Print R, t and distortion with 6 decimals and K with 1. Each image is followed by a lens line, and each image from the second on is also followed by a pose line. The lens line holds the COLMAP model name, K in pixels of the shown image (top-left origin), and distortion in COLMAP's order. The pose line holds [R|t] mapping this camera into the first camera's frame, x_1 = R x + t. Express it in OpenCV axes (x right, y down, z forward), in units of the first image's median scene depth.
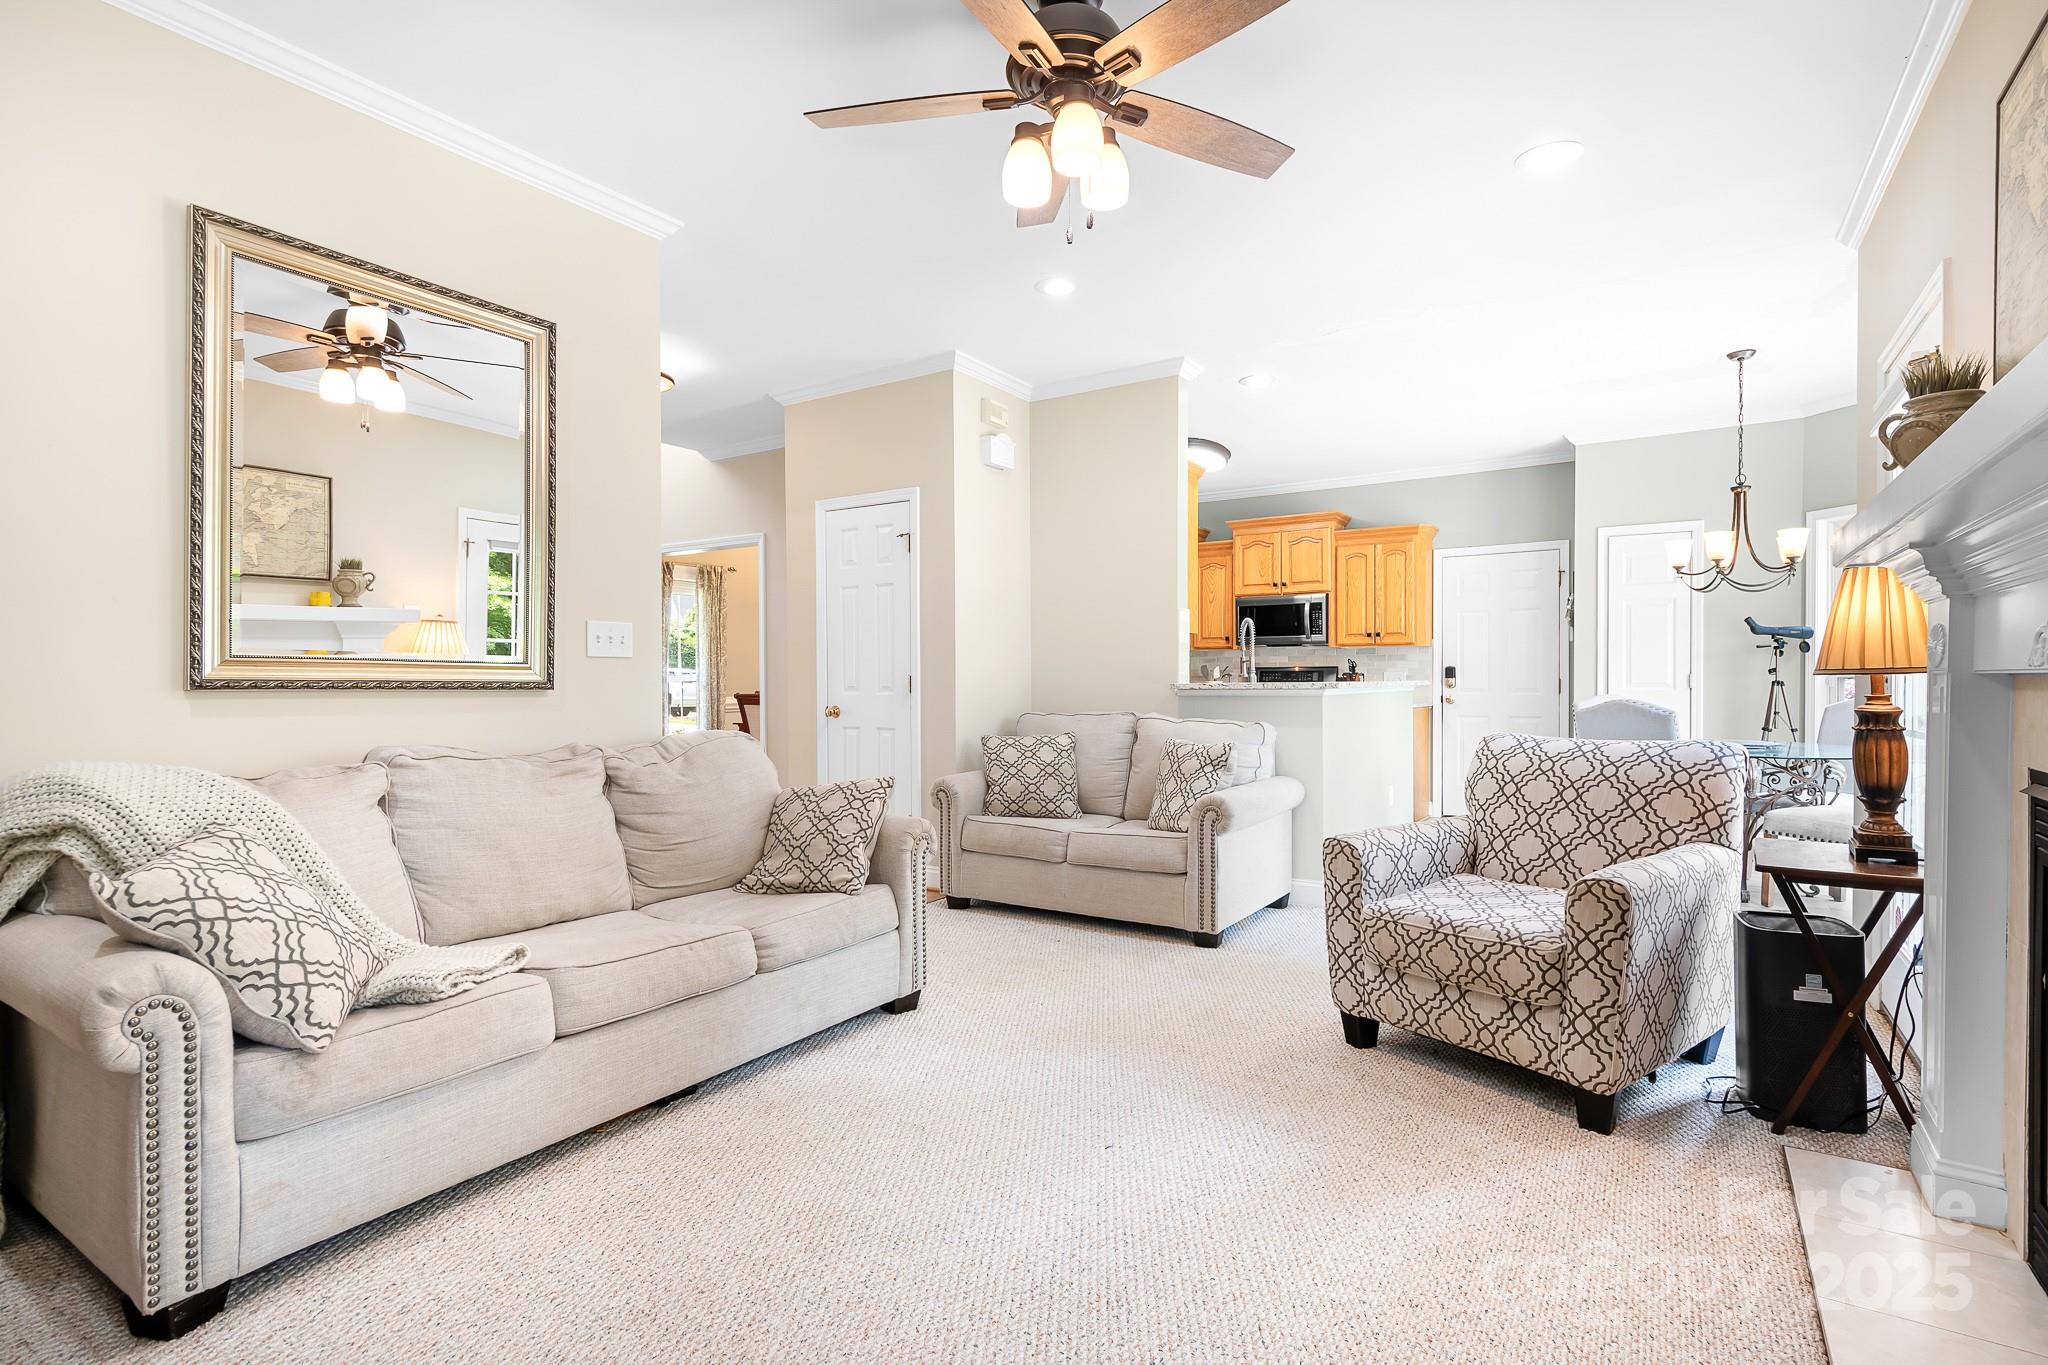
lens RADIAL K [[979.0, 0, 1022.5], [0, 979.0, 684.6], [0, 0, 1]] dist [0.001060, -0.000033]
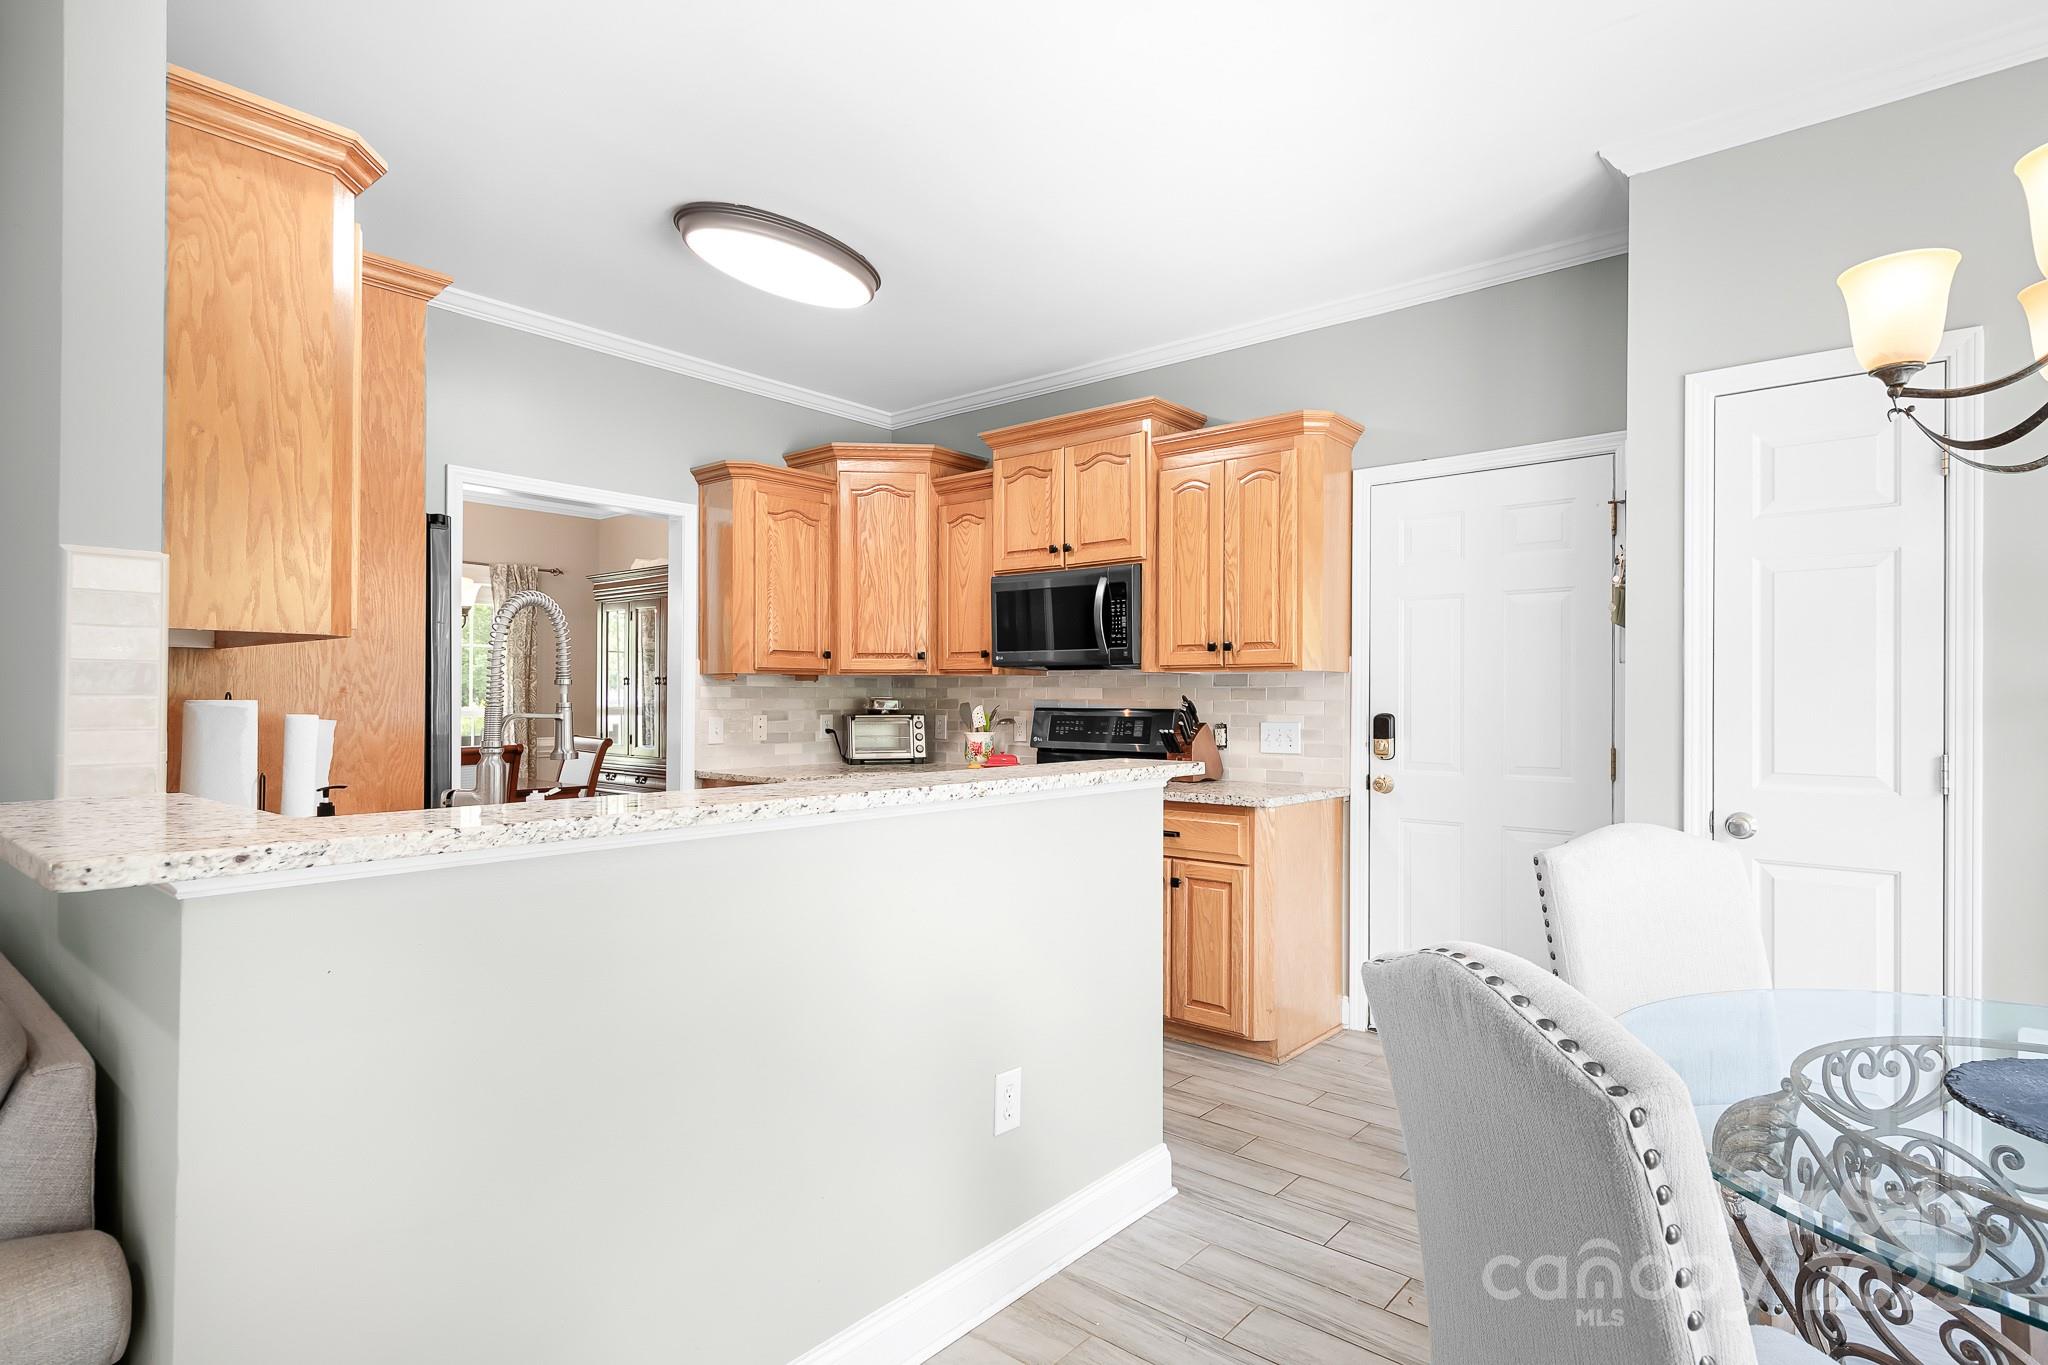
lens RADIAL K [[1052.0, 0, 1026.2], [0, 1052.0, 683.1], [0, 0, 1]] dist [0.002928, 0.000683]
pose [[0.993606, 0.003732, -0.112839, 0.317434], [-0.005303, 0.999893, -0.013627, -0.025392], [0.112776, 0.014138, 0.993520, 0.468923]]
